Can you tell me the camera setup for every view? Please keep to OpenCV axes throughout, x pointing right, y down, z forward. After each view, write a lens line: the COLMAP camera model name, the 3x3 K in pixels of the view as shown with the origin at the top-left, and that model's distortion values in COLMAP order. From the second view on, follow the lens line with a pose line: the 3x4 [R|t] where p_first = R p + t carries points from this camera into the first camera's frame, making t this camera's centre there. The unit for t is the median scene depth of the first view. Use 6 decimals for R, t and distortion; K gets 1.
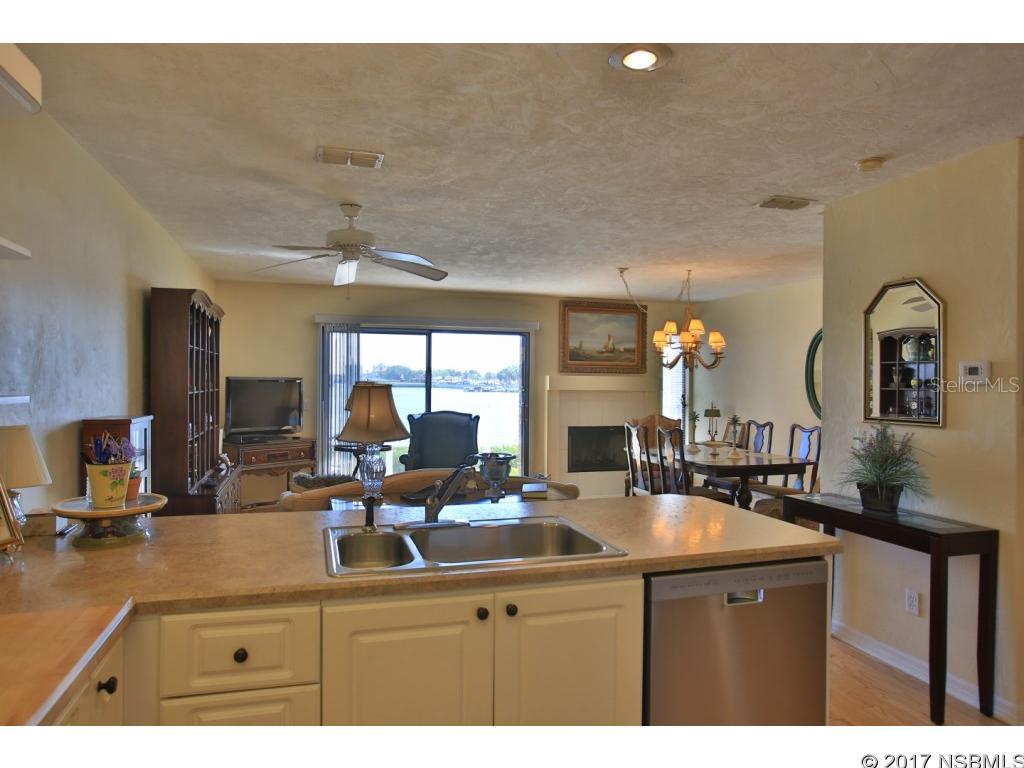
lens RADIAL K [[658.8, 0, 515.5], [0, 658.8, 380.5], [0, 0, 1]] dist [-0.018289, 0.002640]
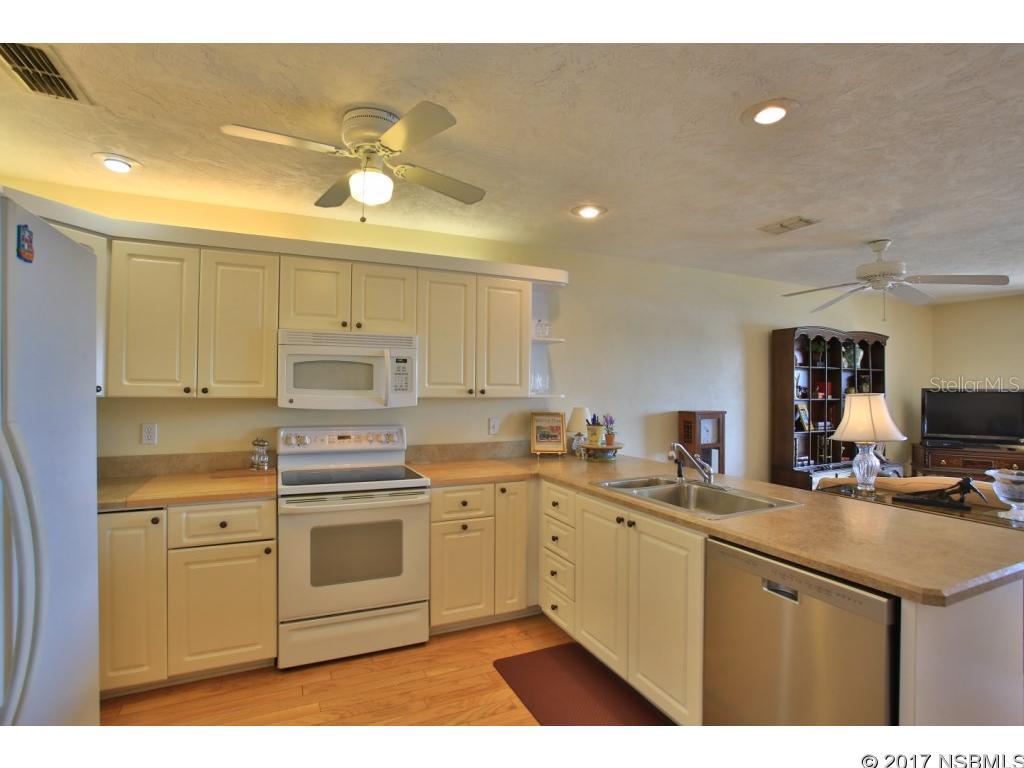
lens RADIAL K [[510.6, 0, 507.2], [0, 510.6, 384.3], [0, 0, 1]] dist [-0.024445, 0.002493]
pose [[0.156678, -0.013368, -0.987559, 0.300608], [-0.006060, 0.999877, -0.014496, 0.003326], [0.987631, 0.008256, 0.156578, 0.116947]]
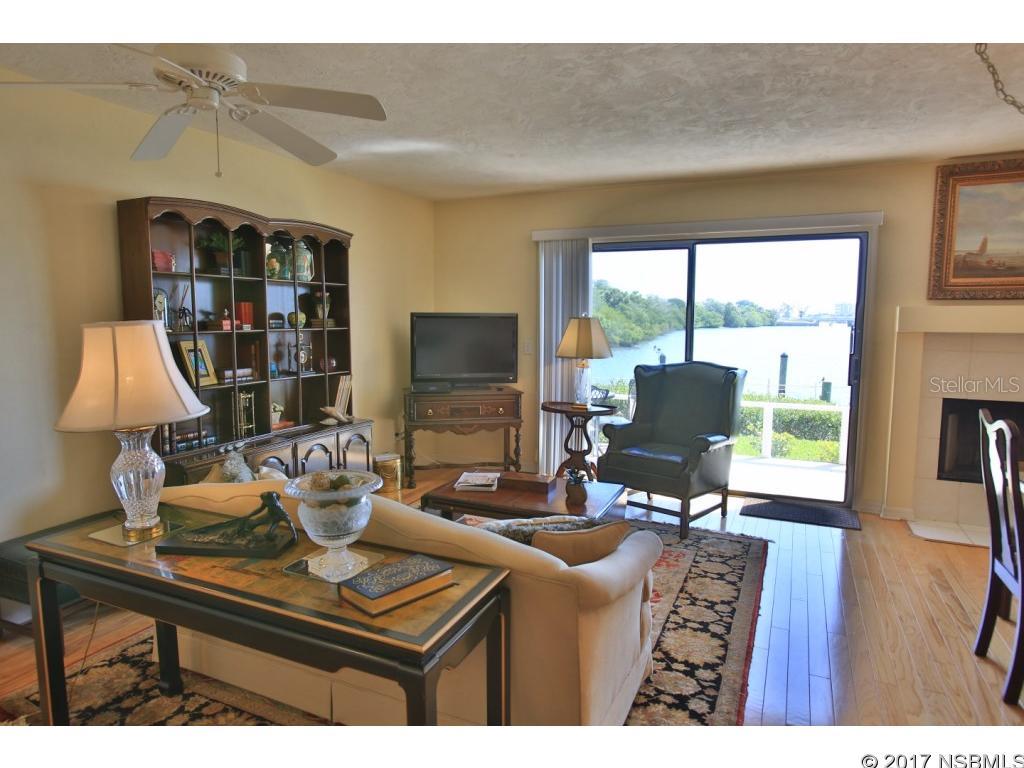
lens RADIAL K [[626.8, 0, 516.8], [0, 626.8, 385.9], [0, 0, 1]] dist [-0.010681, -0.001603]
pose [[0.749031, 0.065161, -0.659323, 0.185935], [0.005004, 0.994567, 0.103977, 0.003849], [0.662516, -0.081181, 0.744636, 0.441550]]
